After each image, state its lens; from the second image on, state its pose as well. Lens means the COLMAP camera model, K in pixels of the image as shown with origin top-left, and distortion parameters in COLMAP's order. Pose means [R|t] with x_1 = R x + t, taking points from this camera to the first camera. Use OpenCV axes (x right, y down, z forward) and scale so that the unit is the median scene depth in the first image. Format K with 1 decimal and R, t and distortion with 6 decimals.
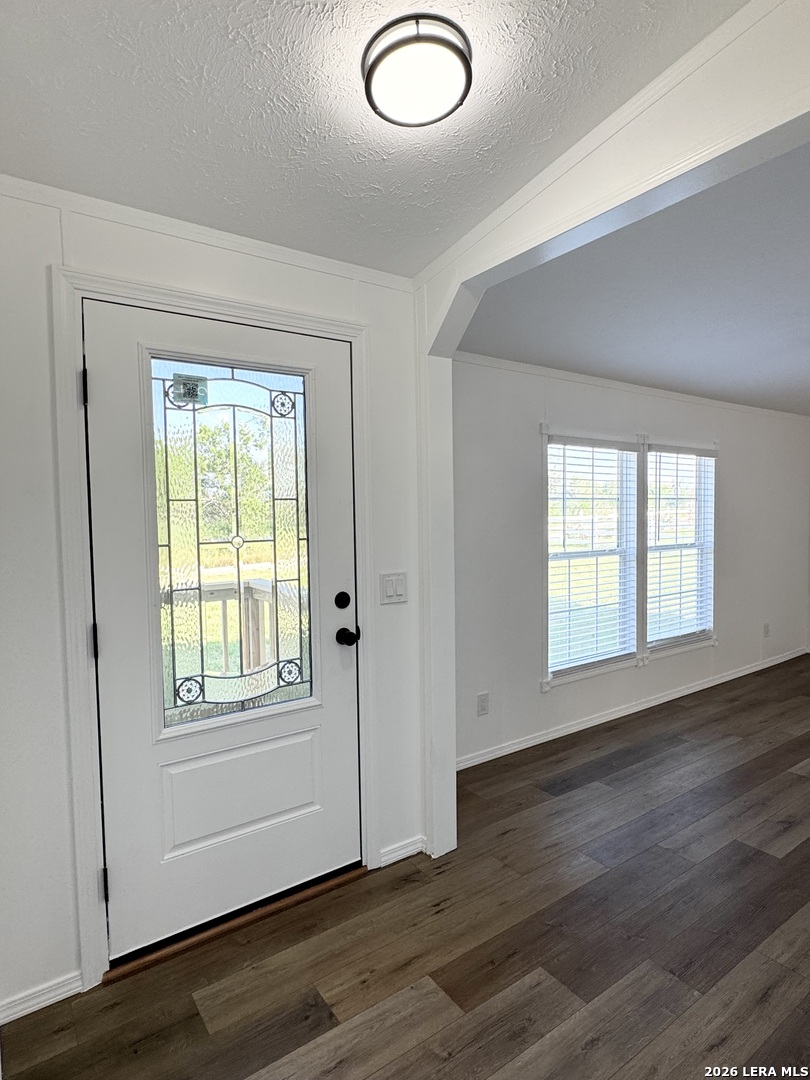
lens RADIAL K [[606.8, 0, 408.2], [0, 606.8, 538.0], [0, 0, 1]] dist [-0.001435, 0.002444]
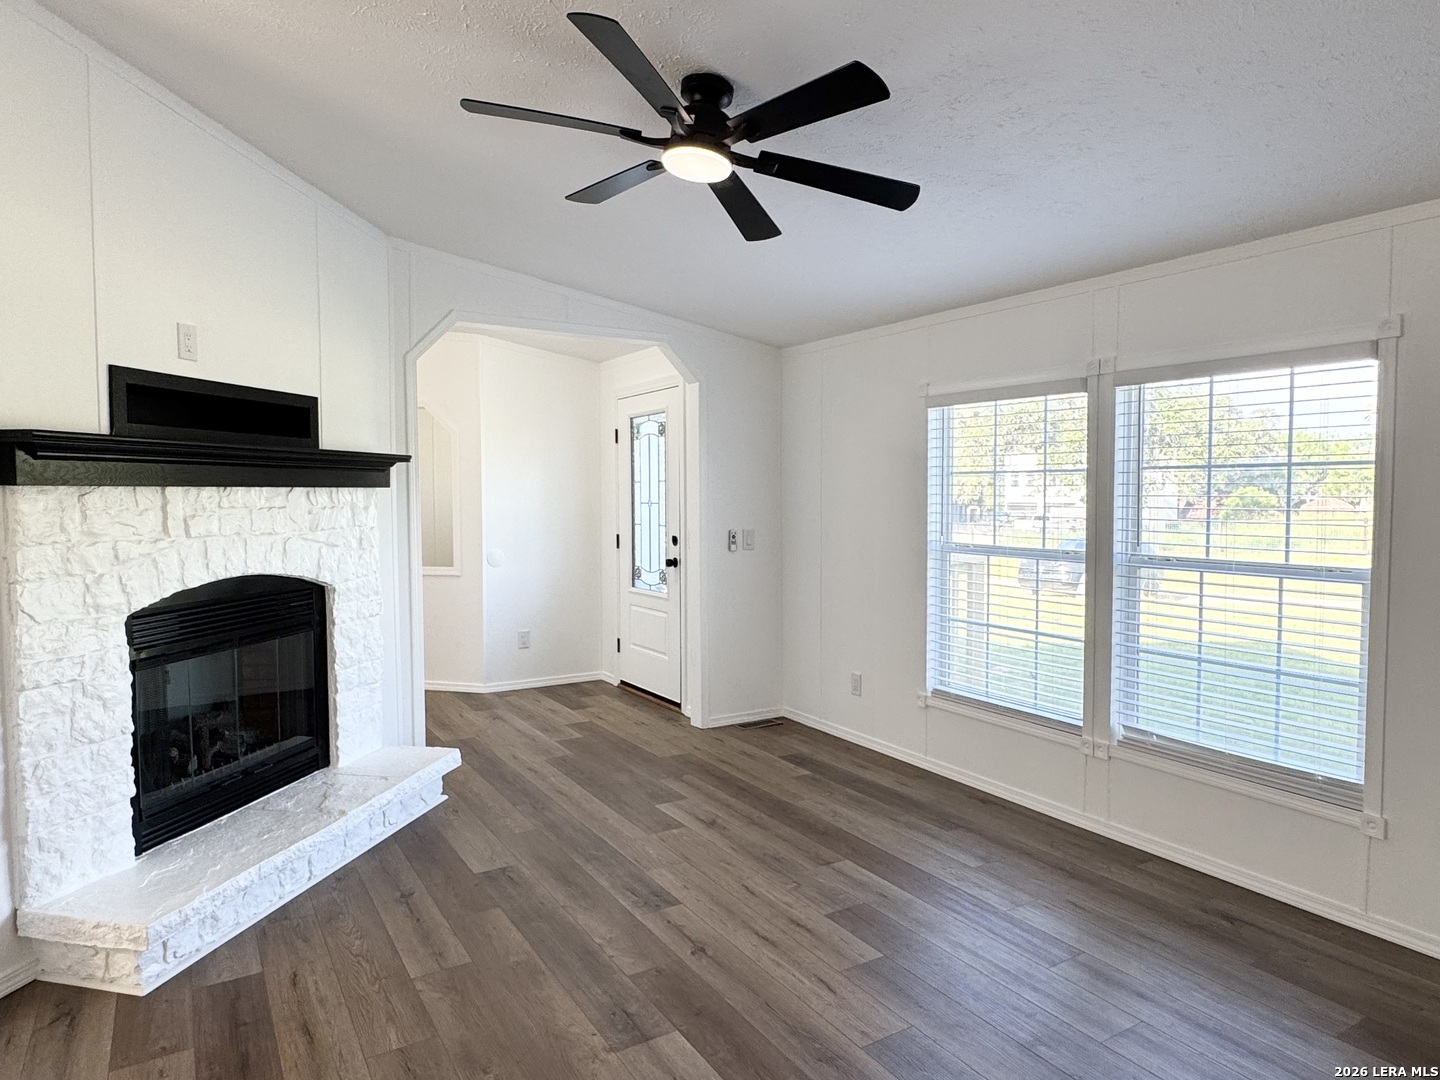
lens RADIAL K [[902.8, 0, 717.6], [0, 902.8, 534.5], [0, 0, 1]] dist [0.014910, -0.006050]
pose [[-0.073602, 0.053896, -0.995830, 2.236833], [-0.049033, 0.997135, 0.057591, -0.060576], [0.996082, 0.053067, -0.070748, 1.219902]]
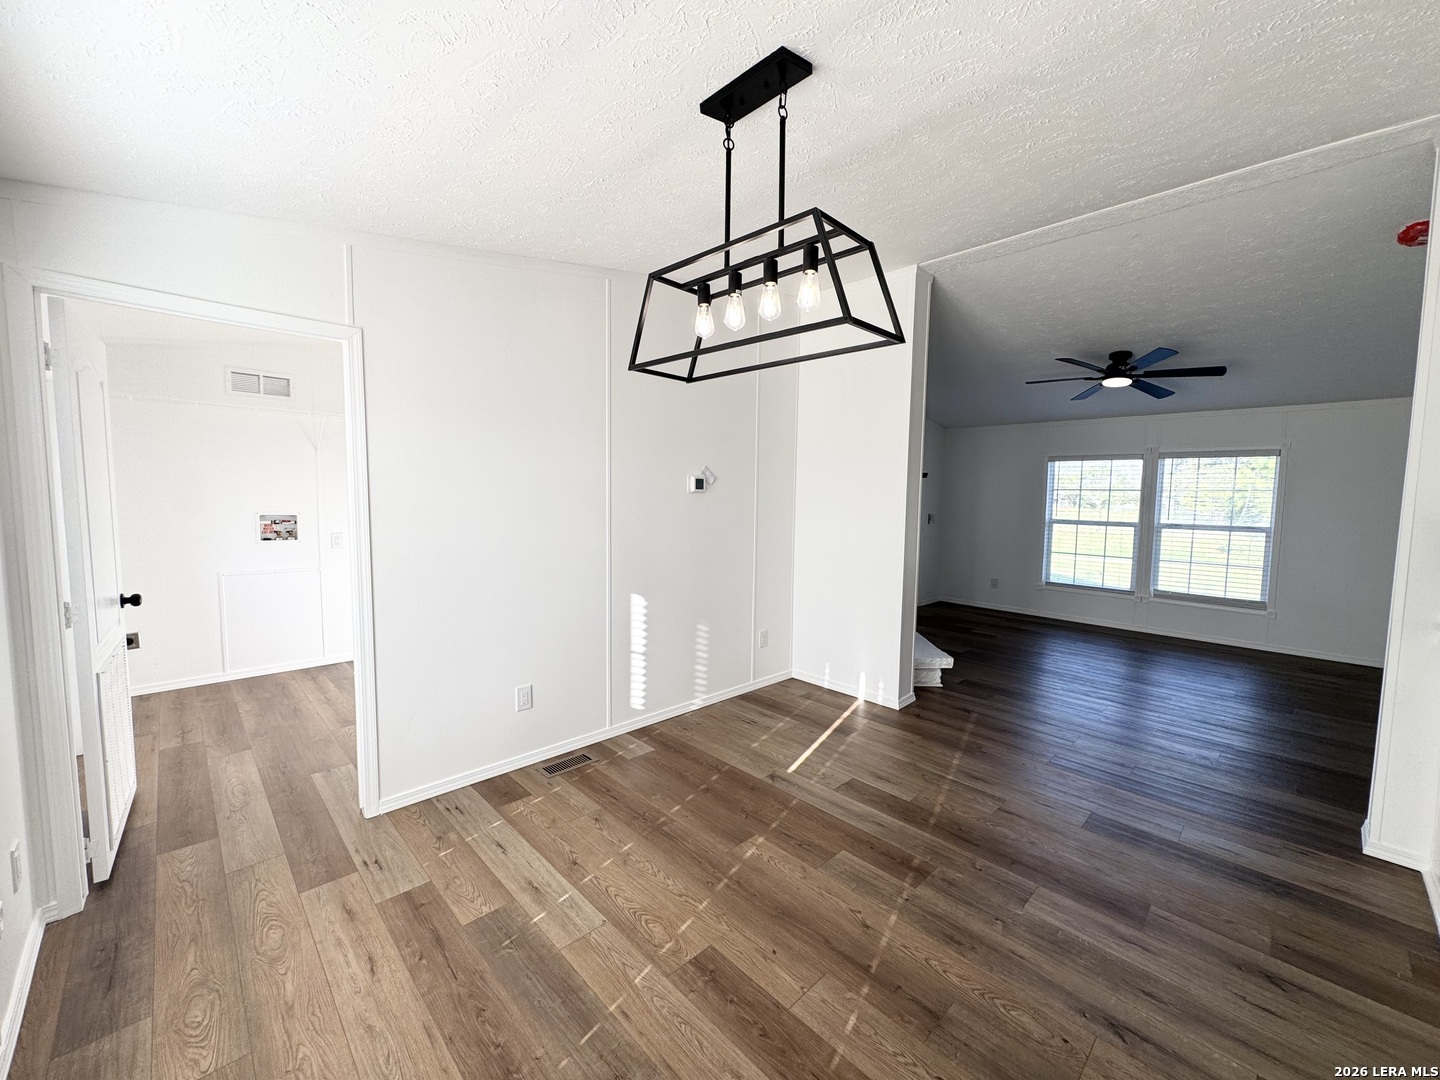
lens RADIAL K [[577.2, 0, 720.2], [0, 577.2, 541.2], [0, 0, 1]] dist [-0.005238, 0.001093]
pose [[0.141608, 0.095072, -0.985347, 2.878063], [-0.065247, 0.994109, 0.086541, 0.009626], [0.987770, 0.052036, 0.146977, -0.431940]]
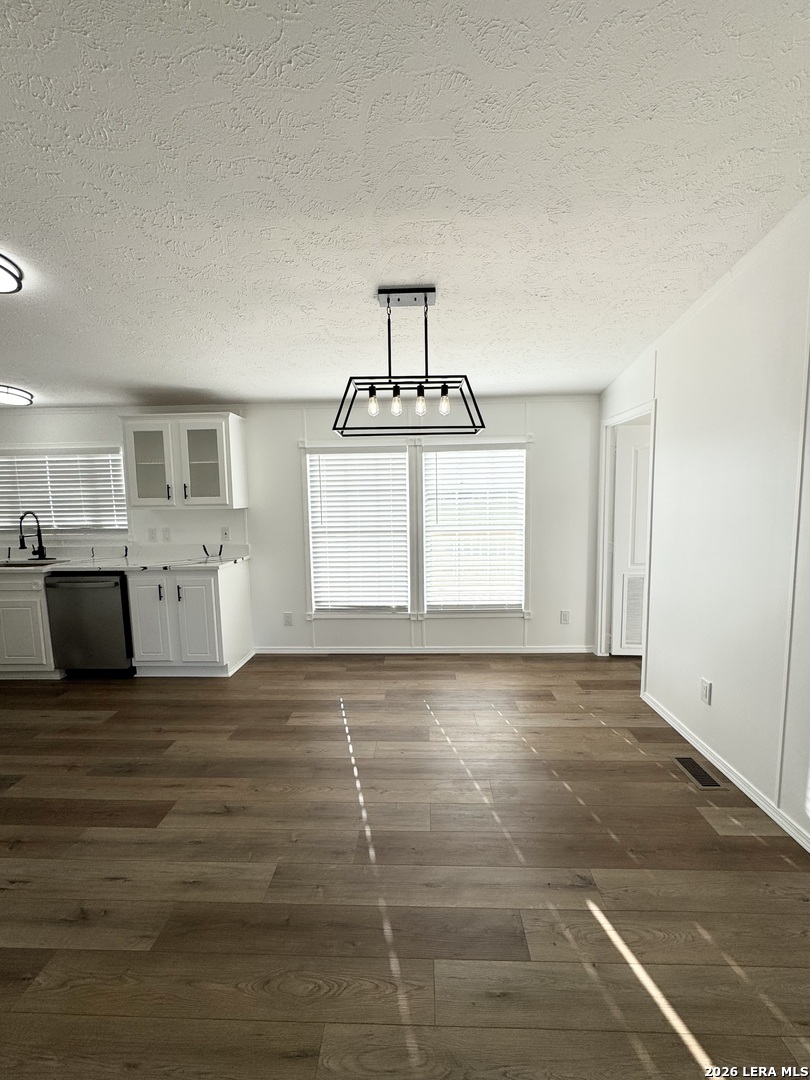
lens RADIAL K [[432.9, 0, 409.8], [0, 432.9, 548.9], [0, 0, 1]] dist [-0.005238, 0.001093]
pose [[-0.797717, -0.051224, 0.600853, 1.617732], [0.046229, 0.988259, 0.145627, -0.029679], [-0.601258, 0.143946, -0.785982, 0.488101]]
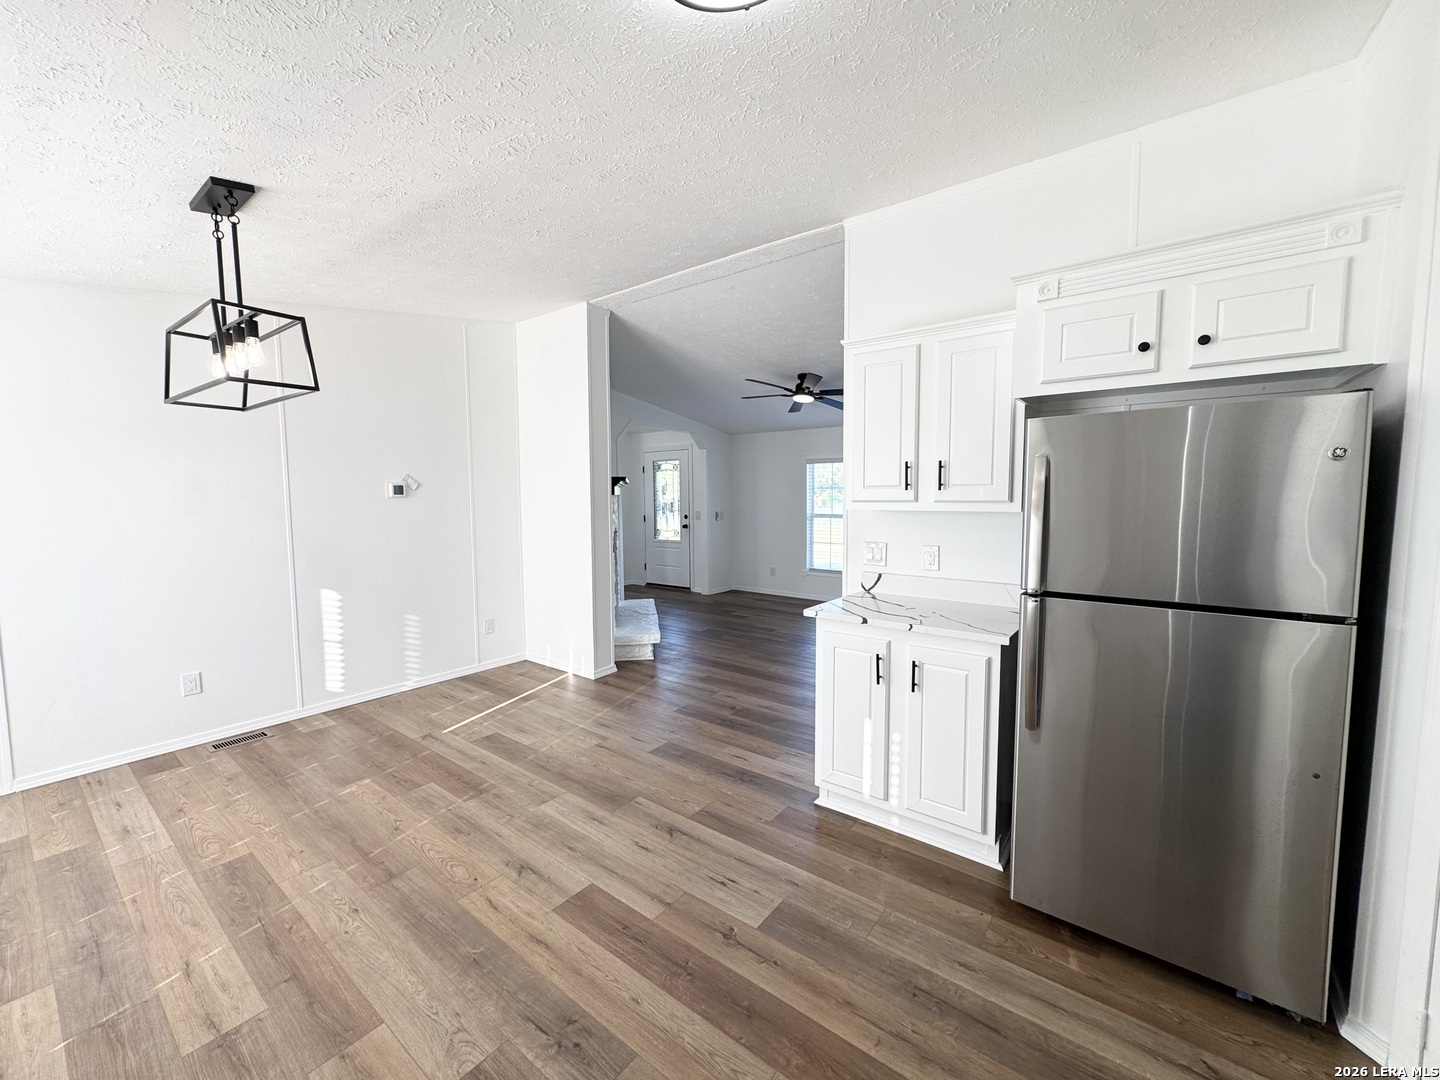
lens RADIAL K [[577.2, 0, 721.8], [0, 577.2, 540.6], [0, 0, 1]] dist [-0.005238, 0.001093]
pose [[0.288064, 0.084127, -0.953909, 3.276747], [-0.046745, 0.996181, 0.073739, -0.025633], [0.956470, 0.023349, 0.290896, 0.144961]]
